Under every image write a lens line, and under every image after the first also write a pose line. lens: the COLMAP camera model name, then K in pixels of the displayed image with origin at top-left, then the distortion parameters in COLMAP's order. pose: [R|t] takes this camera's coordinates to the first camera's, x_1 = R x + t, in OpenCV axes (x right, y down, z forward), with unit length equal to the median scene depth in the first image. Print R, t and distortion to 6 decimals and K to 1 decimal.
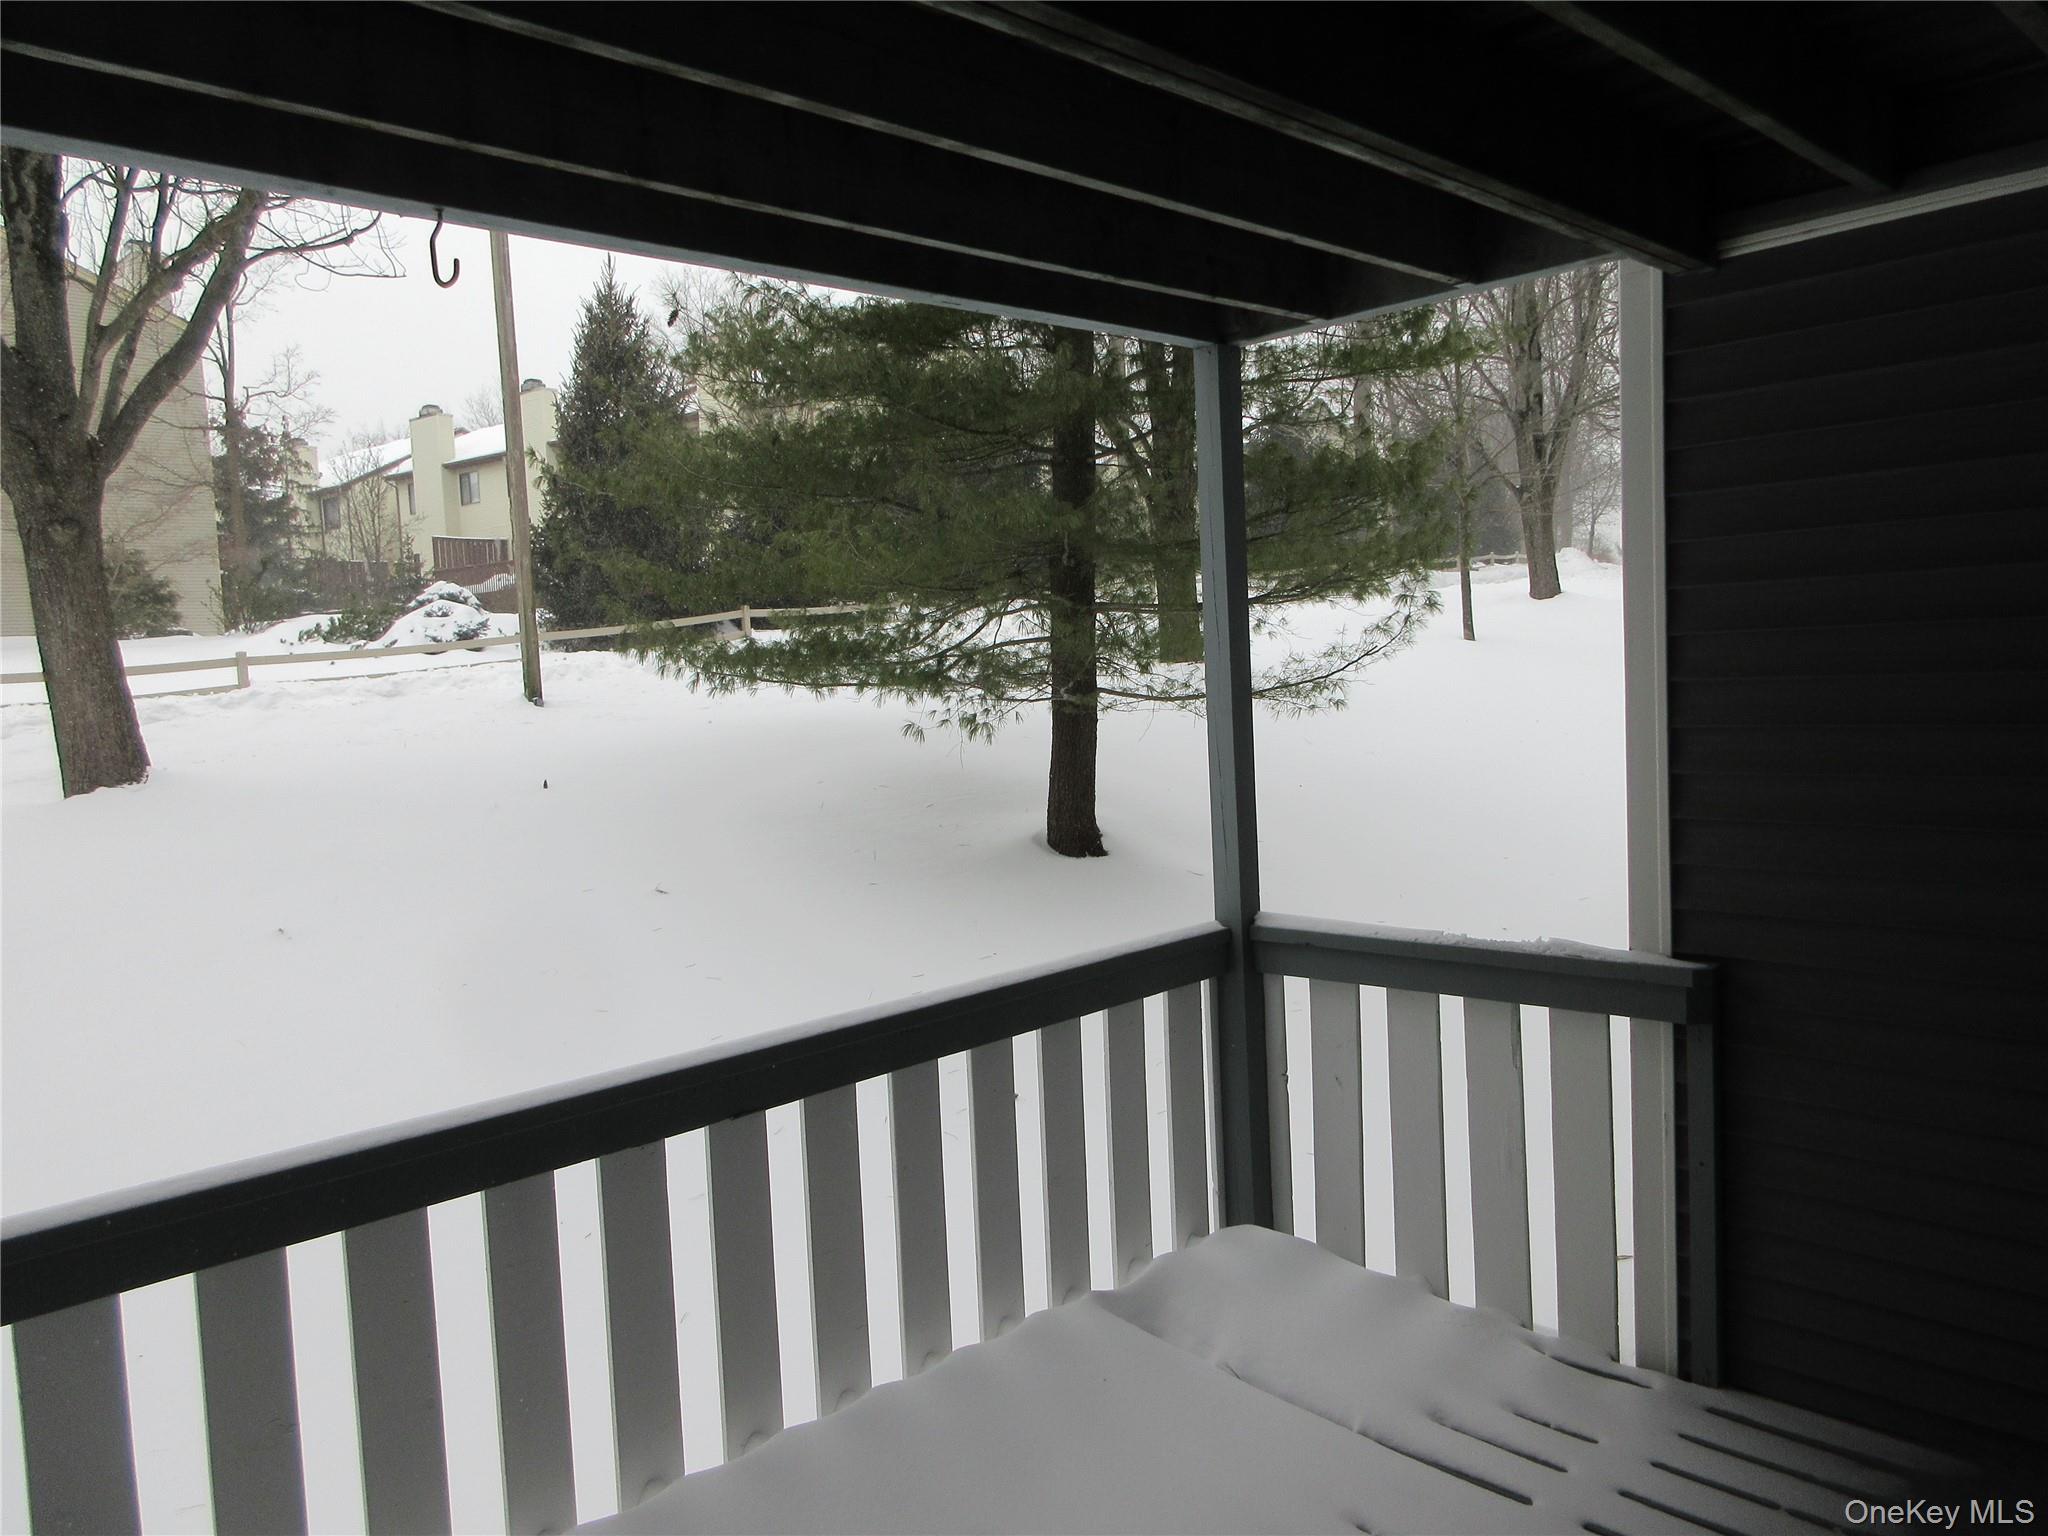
lens RADIAL K [[1525.5, 0, 1030.5], [0, 1525.5, 768.3], [0, 0, 1]] dist [-0.002908, 0.001099]
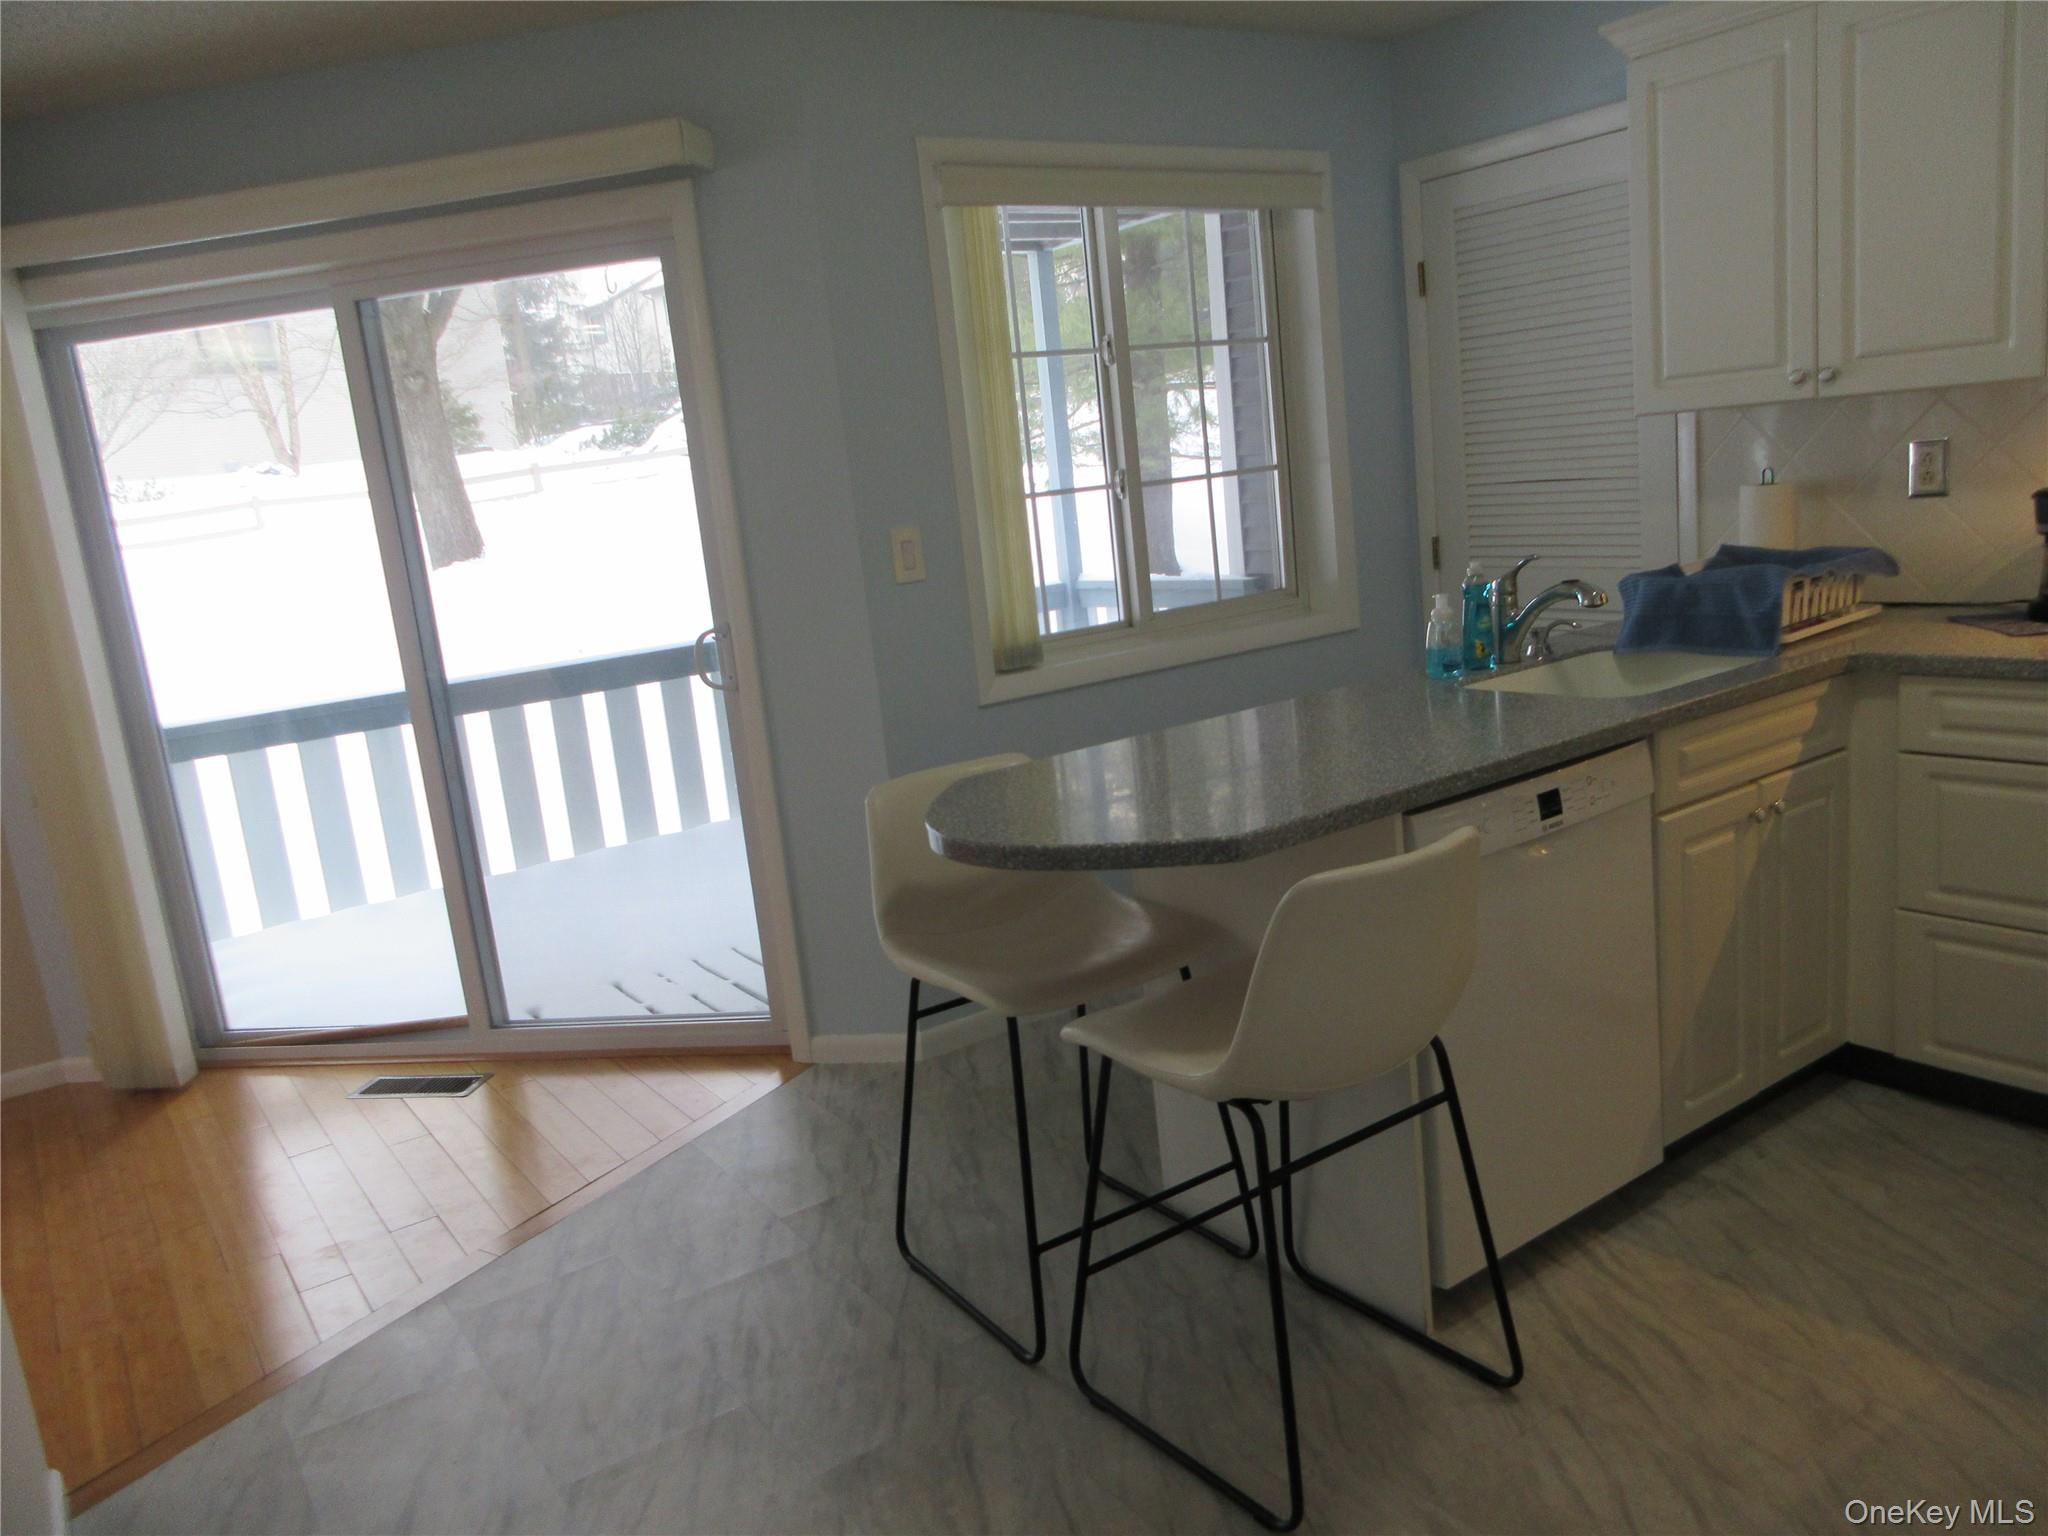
lens RADIAL K [[1525.5, 0, 1016.4], [0, 1525.5, 769.5], [0, 0, 1]] dist [-0.002908, 0.001099]
pose [[0.983265, -0.018465, -0.181242, 0.051457], [0.044374, 0.989163, 0.139957, 0.008743], [0.176694, -0.145657, 0.973429, -0.103198]]
